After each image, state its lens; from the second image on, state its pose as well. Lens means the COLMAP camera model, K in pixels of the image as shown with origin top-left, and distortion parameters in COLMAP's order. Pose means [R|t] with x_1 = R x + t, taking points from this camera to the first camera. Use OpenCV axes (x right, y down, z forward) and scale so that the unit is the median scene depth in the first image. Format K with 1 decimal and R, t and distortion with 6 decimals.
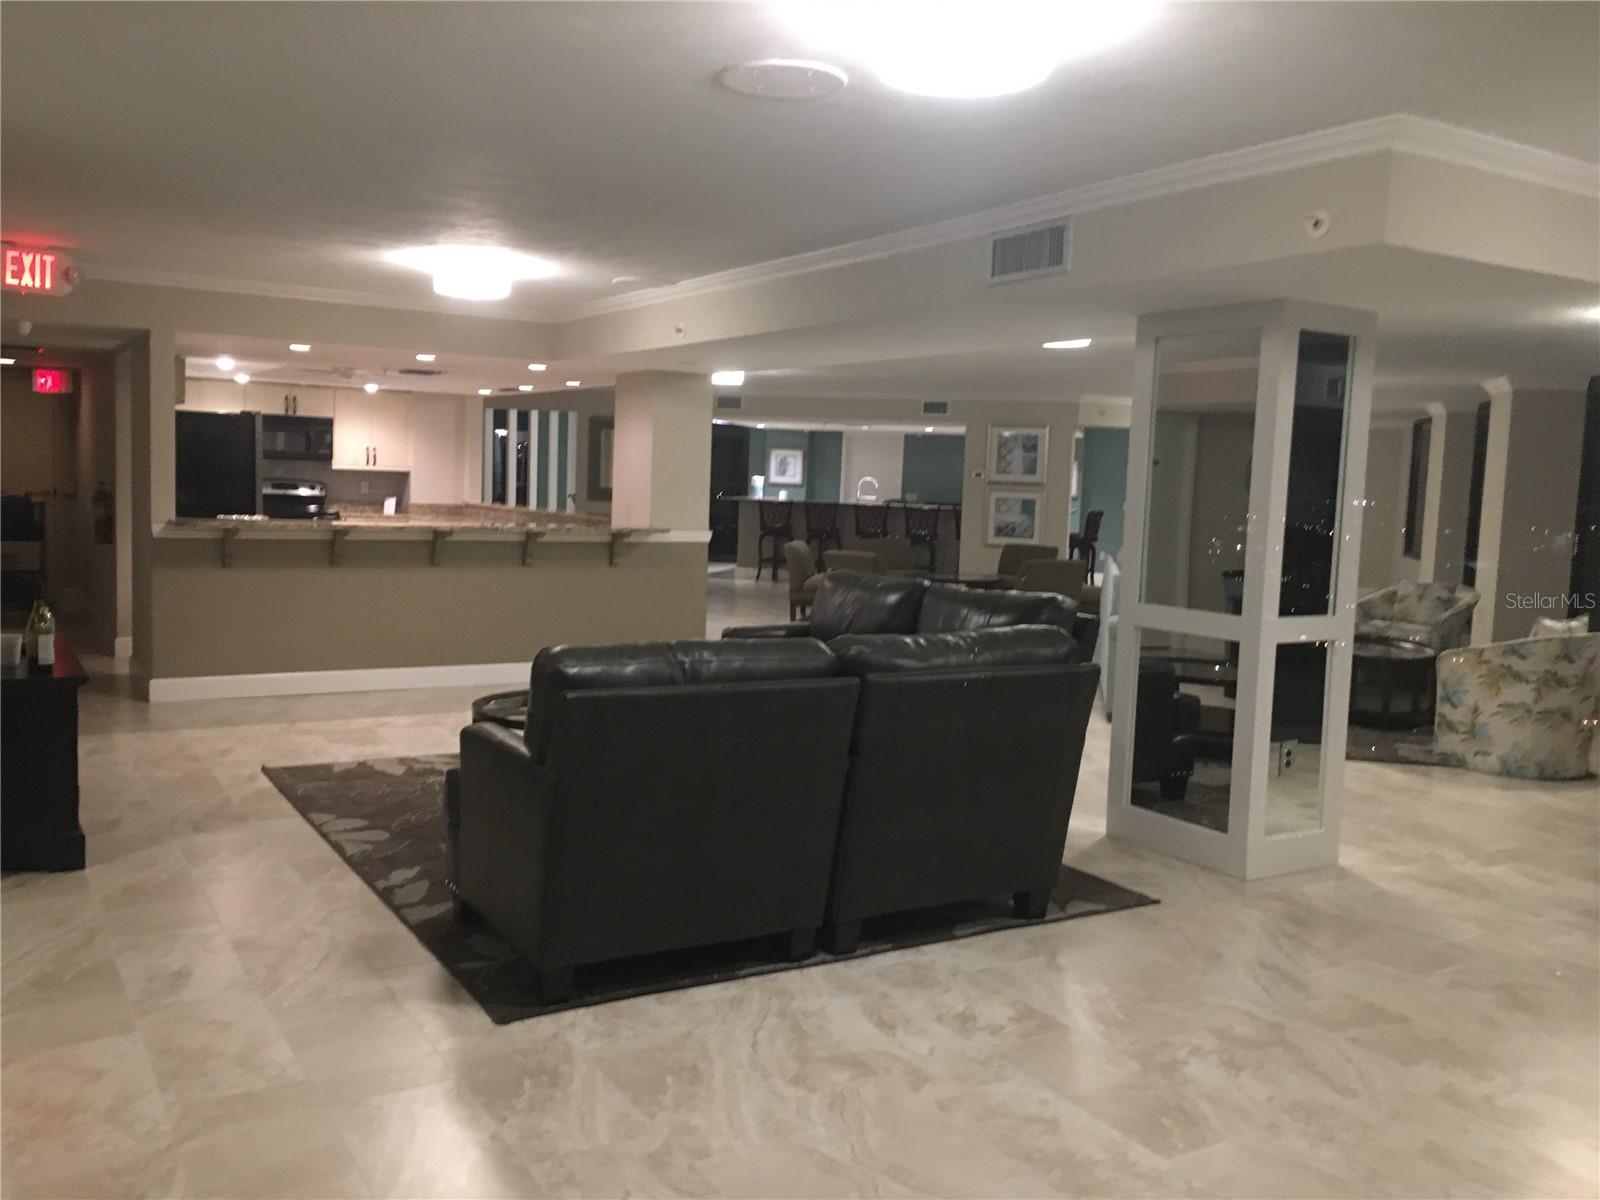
lens RADIAL K [[1363.1, 0, 793.6], [0, 1363.1, 602.2], [0, 0, 1]] dist [0.054584, -0.035428]
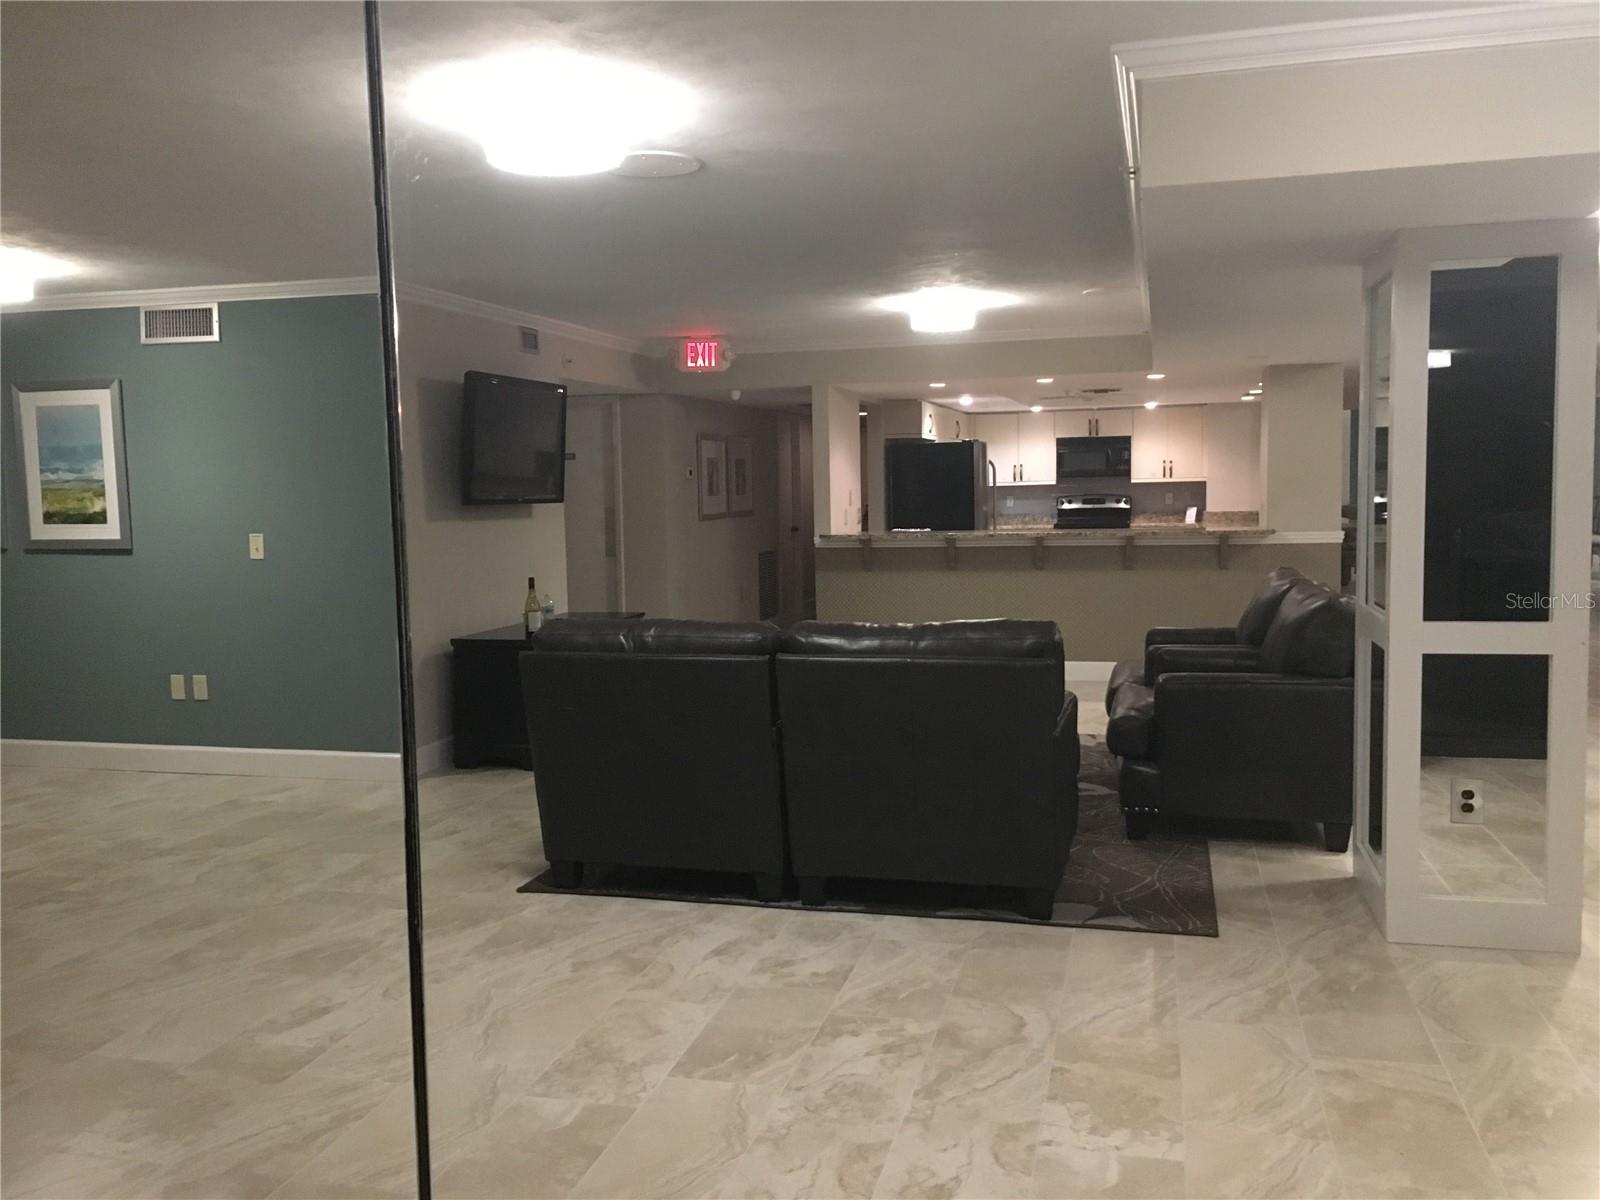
lens RADIAL K [[1363.1, 0, 792.1], [0, 1363.1, 606.6], [0, 0, 1]] dist [0.054584, -0.035428]
pose [[0.689564, 0.016205, -0.724044, 0.852433], [-0.021207, 0.999773, 0.002179, 0.010849], [0.723915, 0.013853, 0.689751, 0.217830]]
